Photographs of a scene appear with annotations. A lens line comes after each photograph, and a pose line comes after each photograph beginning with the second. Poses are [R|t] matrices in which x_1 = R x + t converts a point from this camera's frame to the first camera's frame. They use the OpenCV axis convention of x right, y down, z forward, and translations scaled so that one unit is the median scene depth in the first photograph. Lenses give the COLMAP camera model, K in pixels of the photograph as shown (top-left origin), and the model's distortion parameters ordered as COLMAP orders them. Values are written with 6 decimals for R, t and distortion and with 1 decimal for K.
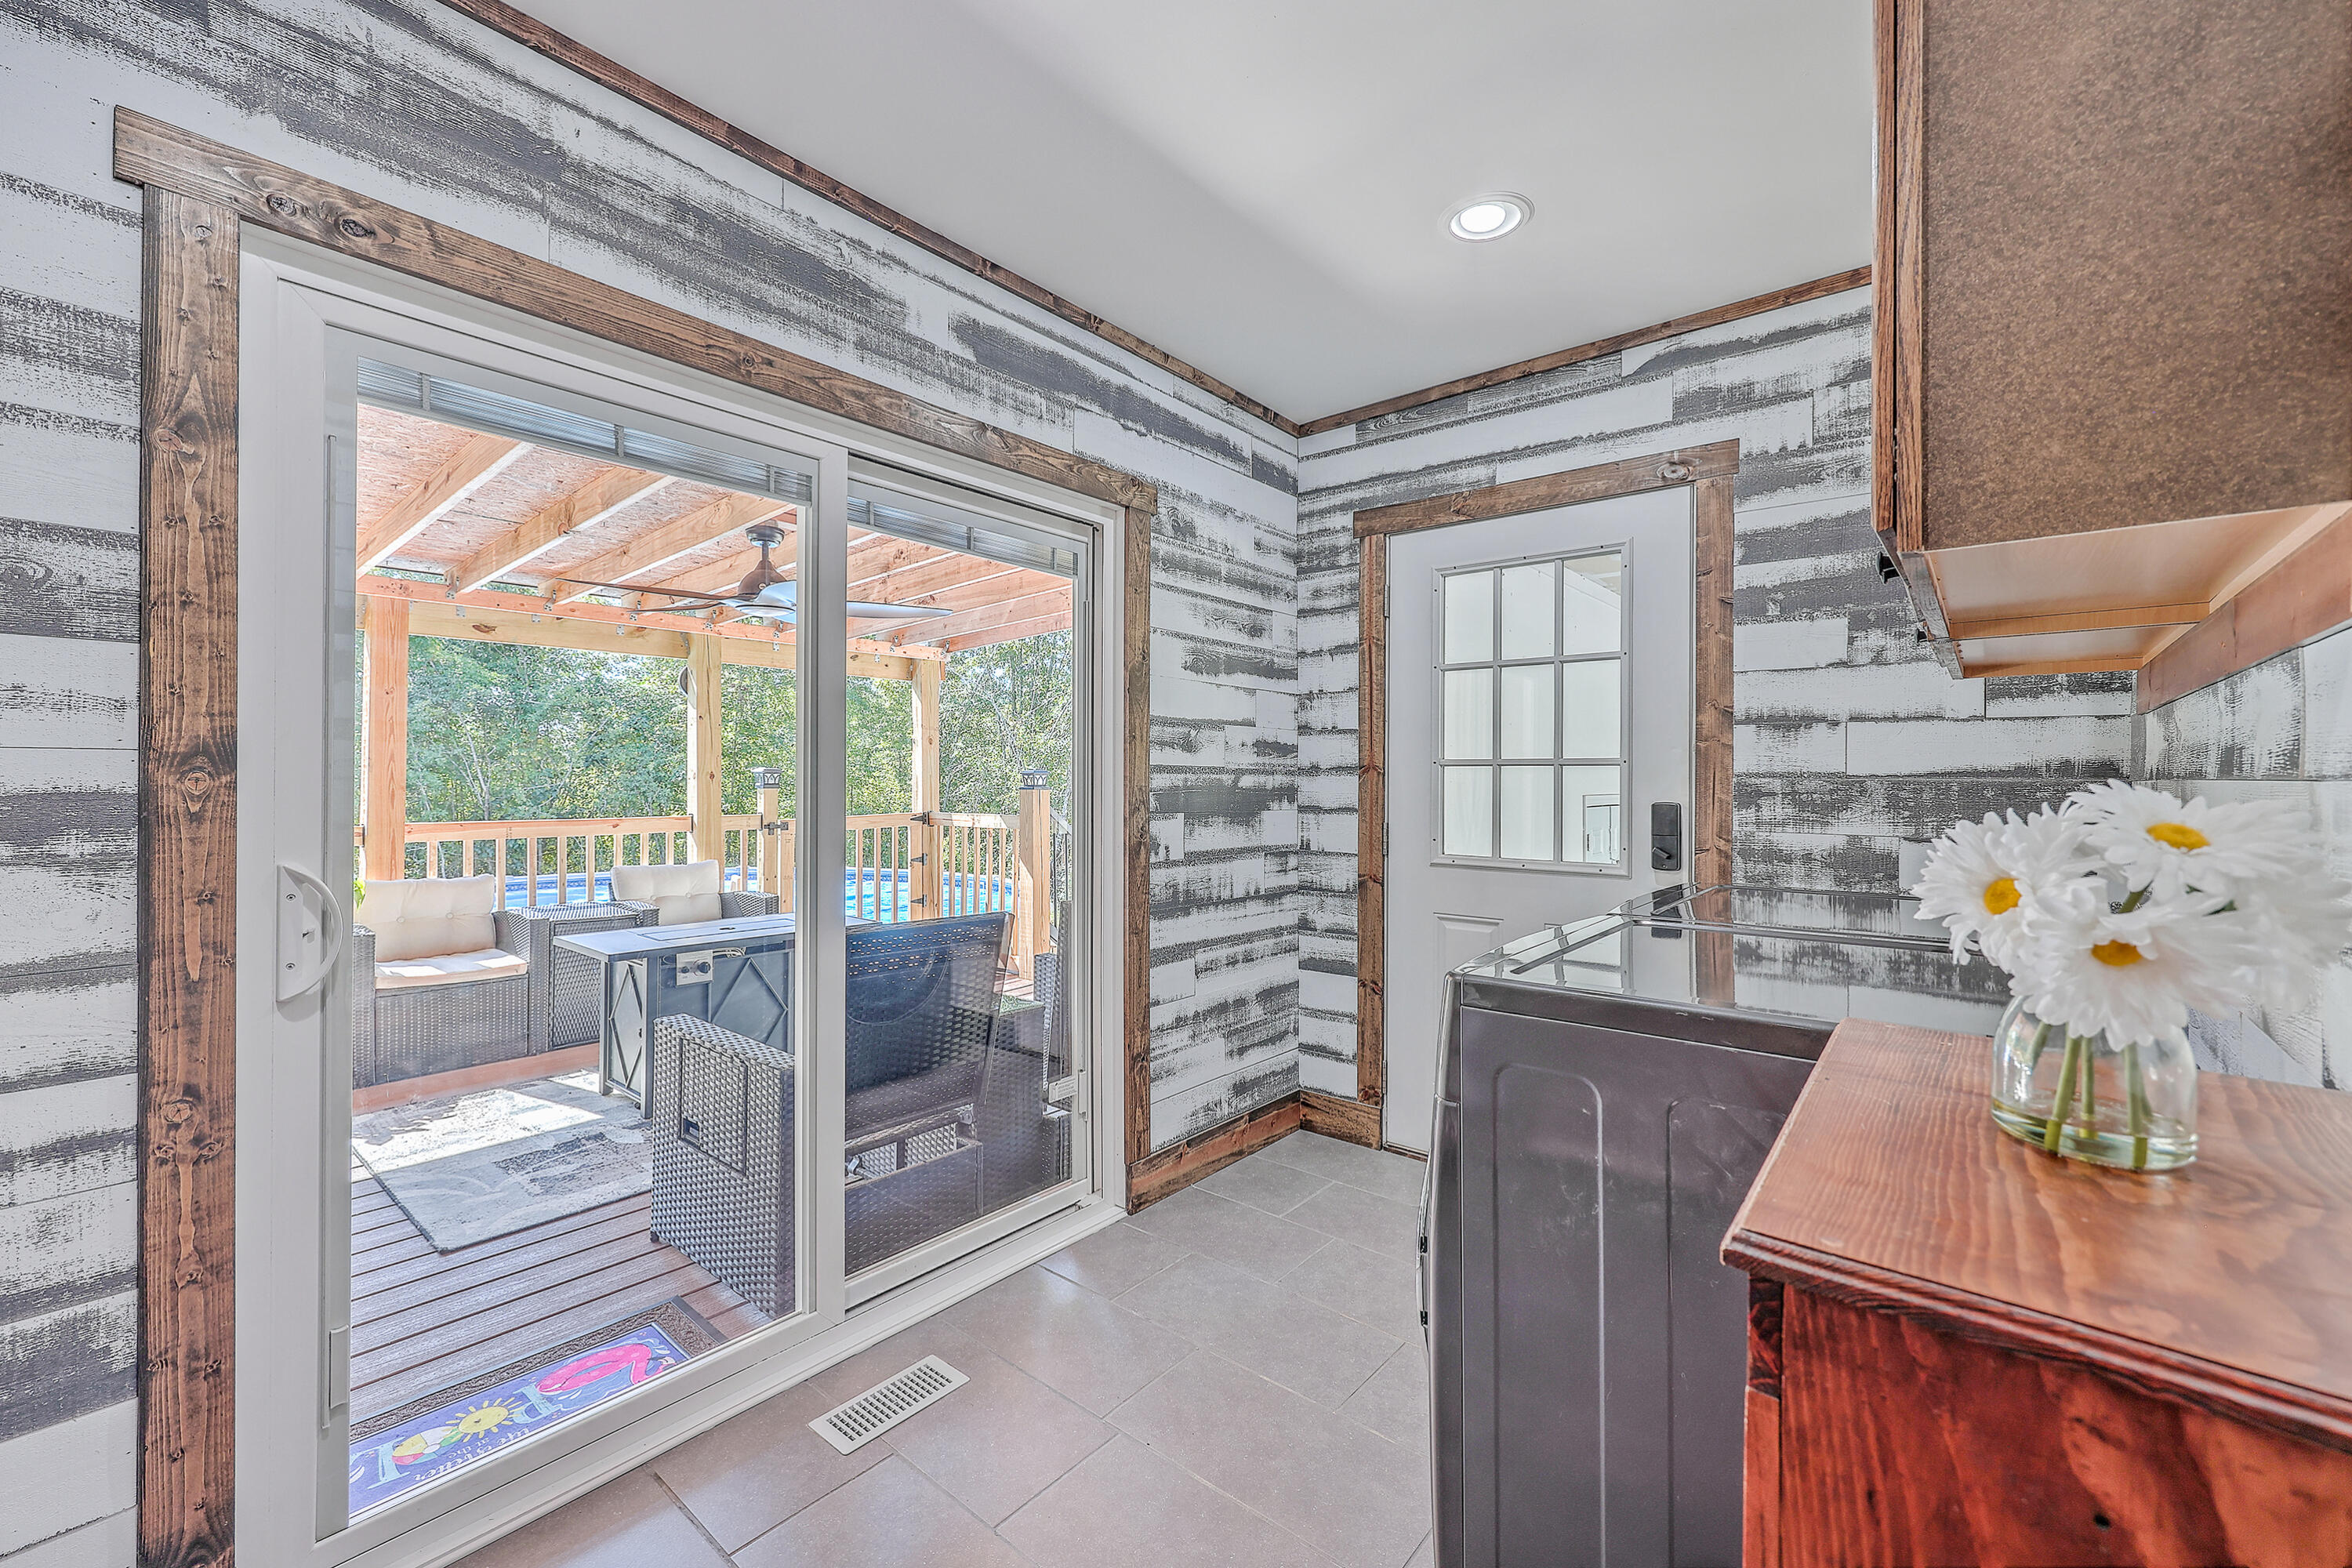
lens RADIAL K [[949.1, 0, 1175.7], [0, 949.1, 779.0], [0, 0, 1]] dist [-0.001004, -0.000046]
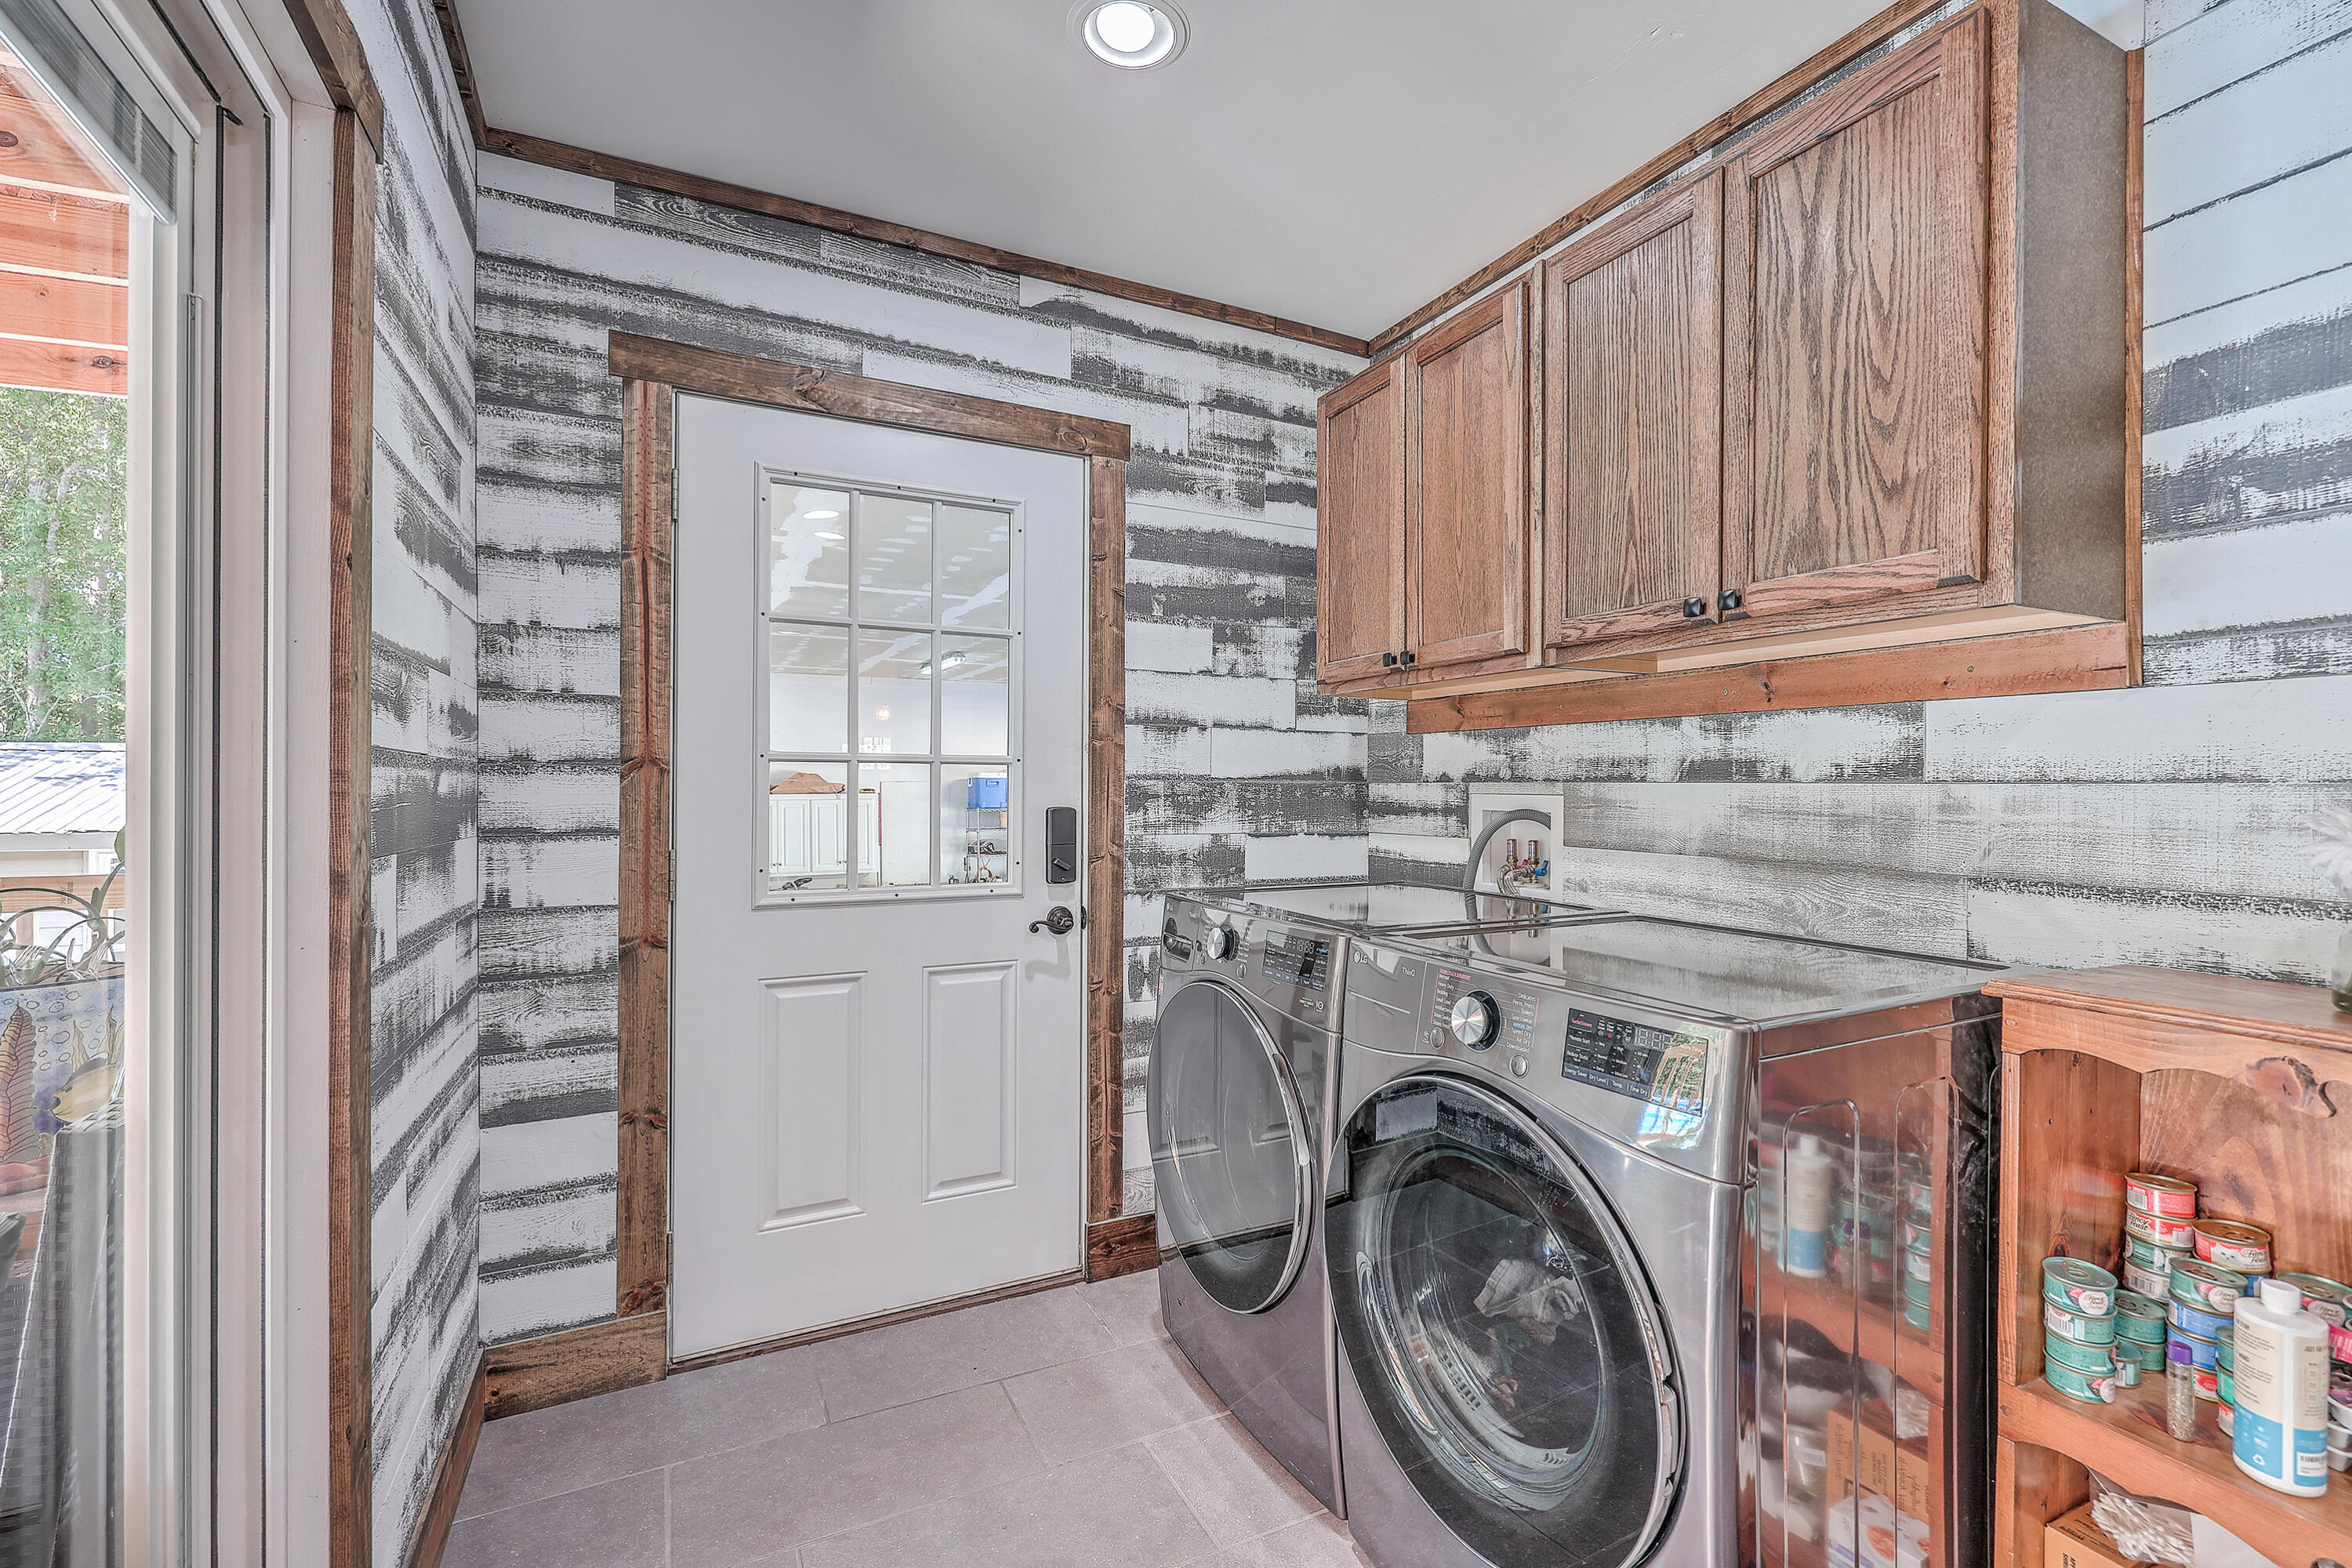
lens RADIAL K [[1023.9, 0, 1177.6], [0, 1023.9, 786.5], [0, 0, 1]] dist [0.001967, 0.000153]
pose [[0.398627, -0.003646, 0.917106, -0.289291], [-0.002078, 0.999986, 0.004879, 0.000288], [-0.917111, -0.003851, 0.398613, 0.466075]]
